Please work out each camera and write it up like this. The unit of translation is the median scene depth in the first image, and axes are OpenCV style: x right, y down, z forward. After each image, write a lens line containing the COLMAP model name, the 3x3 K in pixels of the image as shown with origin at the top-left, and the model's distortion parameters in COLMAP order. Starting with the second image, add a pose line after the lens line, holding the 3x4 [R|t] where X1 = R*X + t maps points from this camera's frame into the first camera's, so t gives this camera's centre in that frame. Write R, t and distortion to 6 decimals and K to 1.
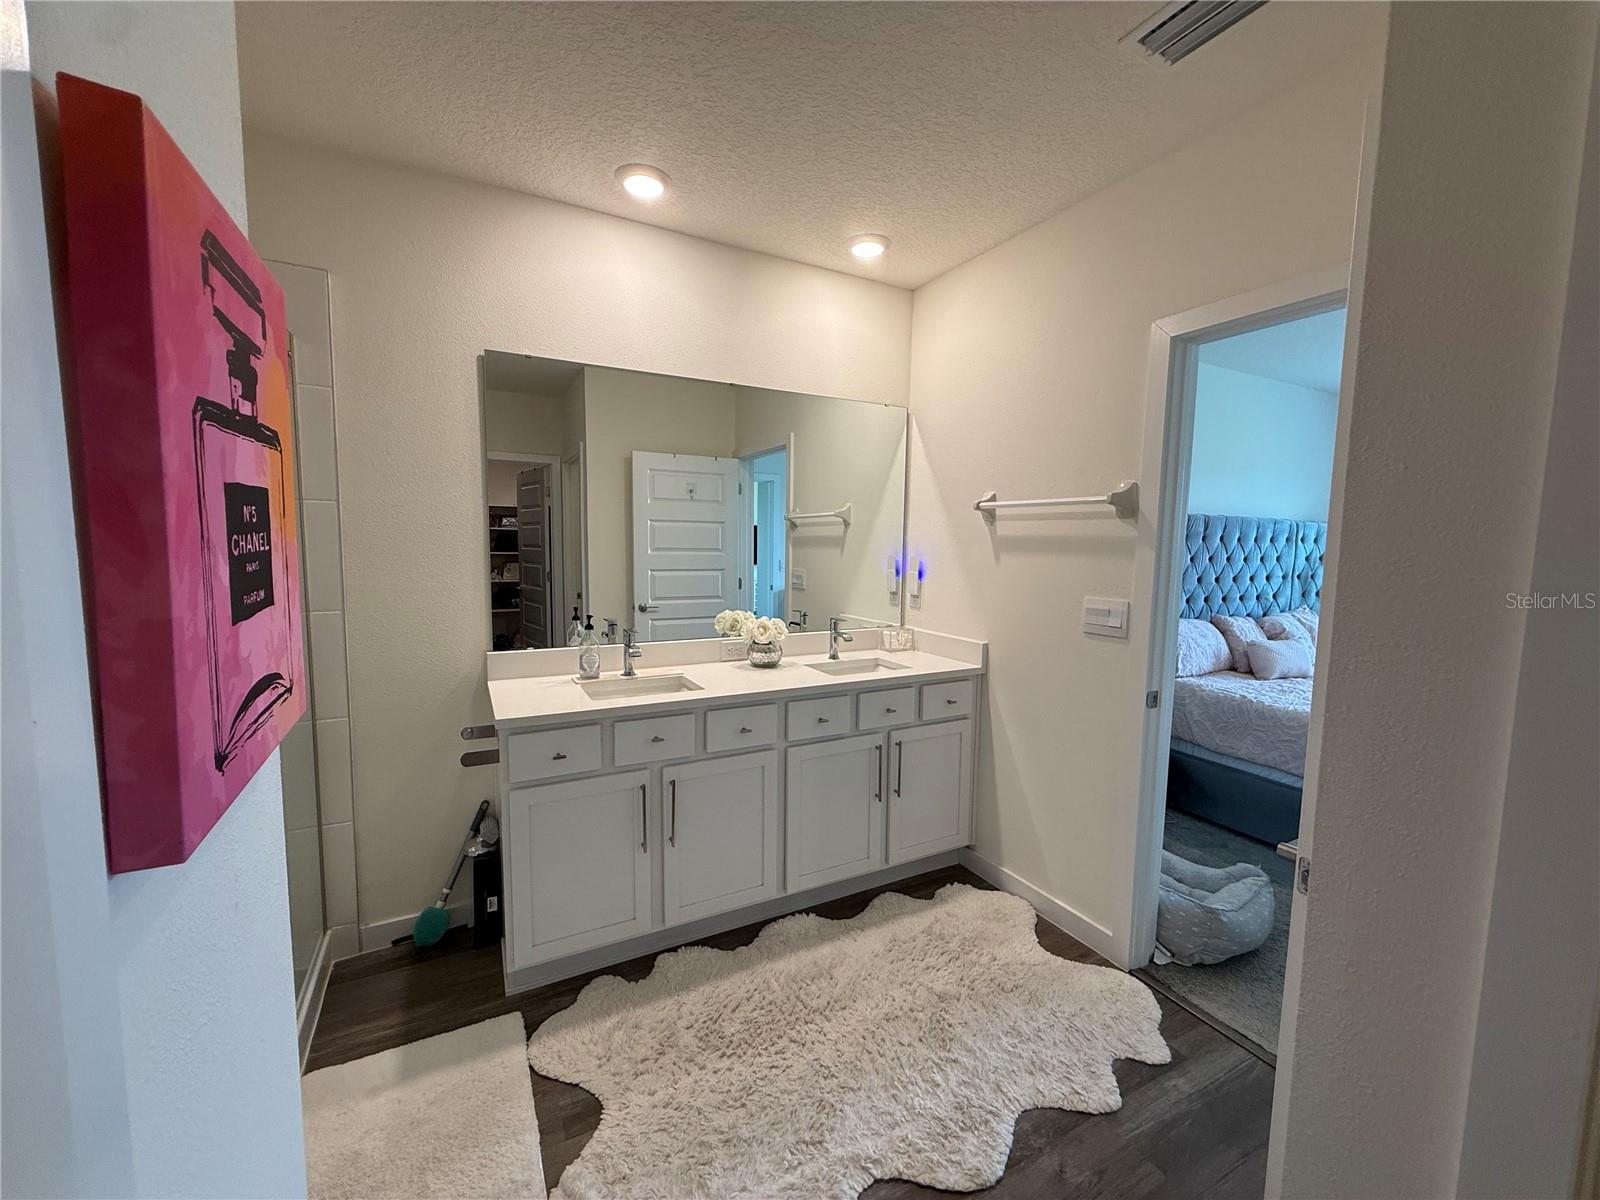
lens RADIAL K [[635.7, 0, 794.8], [0, 635.7, 598.7], [0, 0, 1]] dist [0.000162, 0.000468]
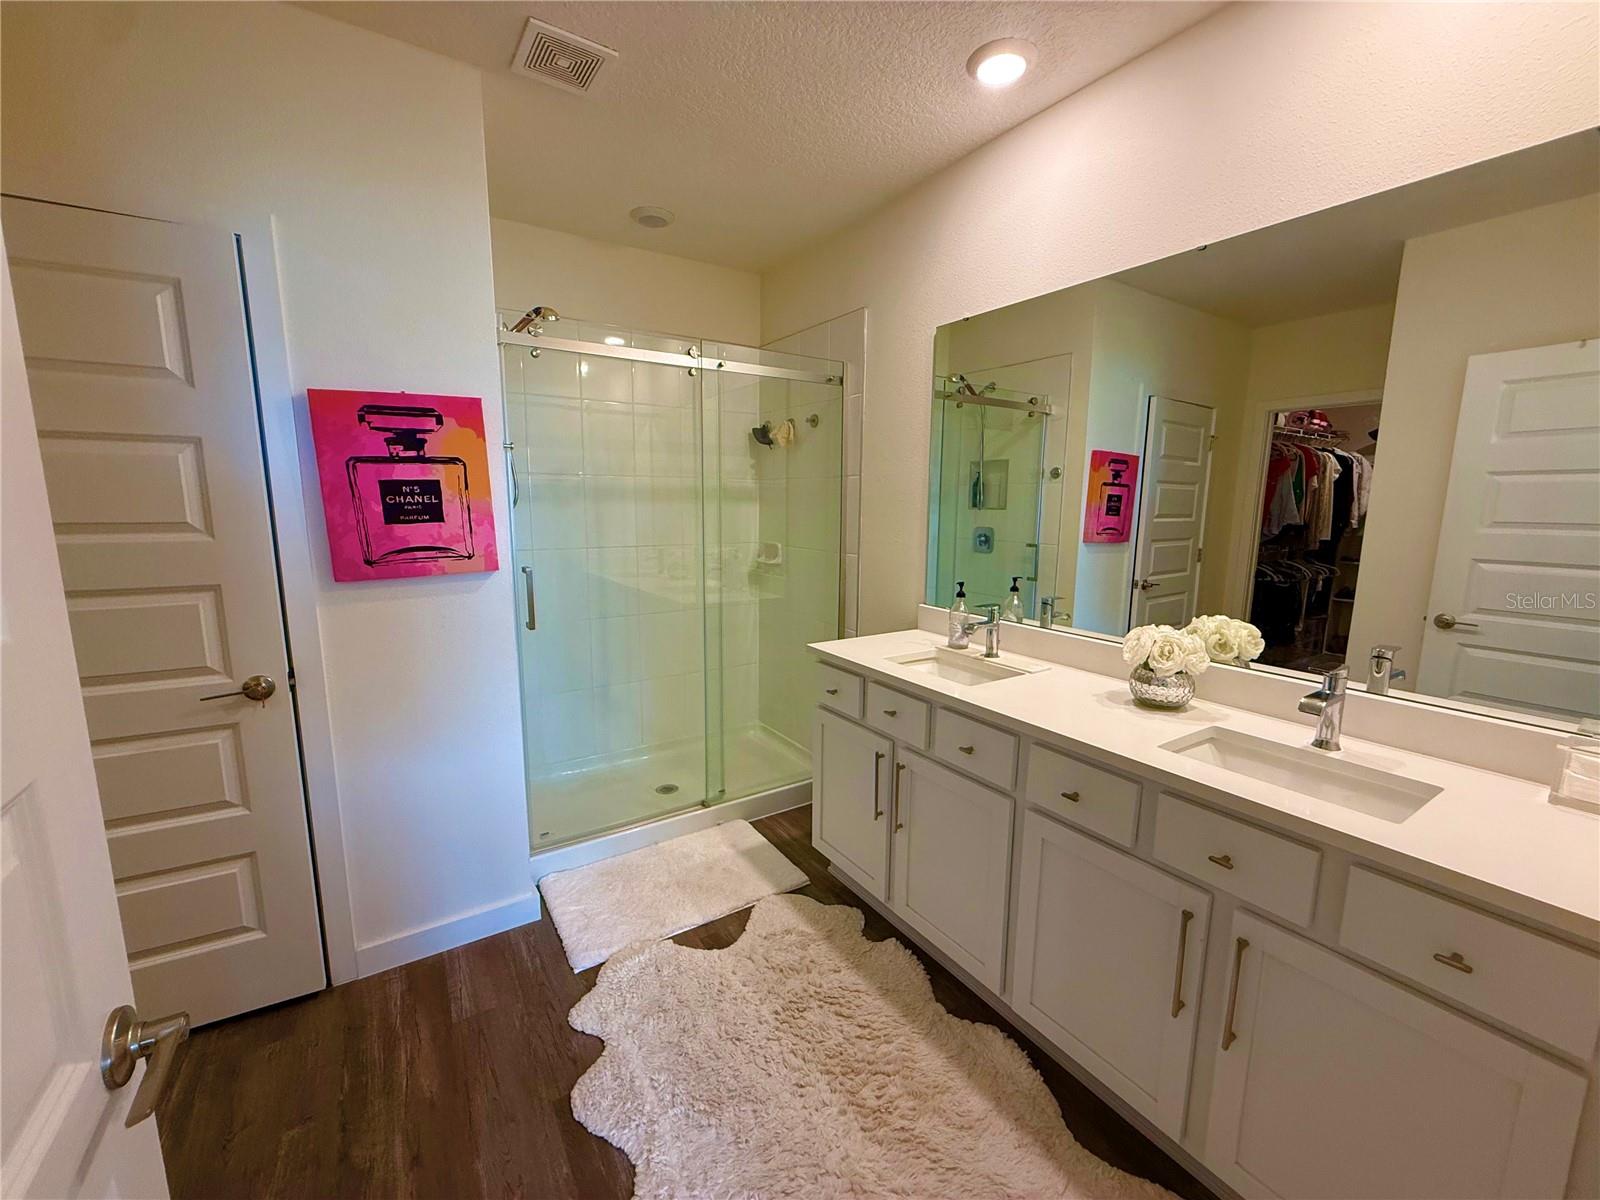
lens RADIAL K [[635.7, 0, 794.8], [0, 635.7, 598.7], [0, 0, 1]] dist [0.000162, 0.000468]
pose [[0.076671, 0.132075, -0.988270, 0.657871], [-0.097780, 0.987406, 0.124374, -0.047974], [0.992250, 0.087097, 0.088619, 0.726463]]
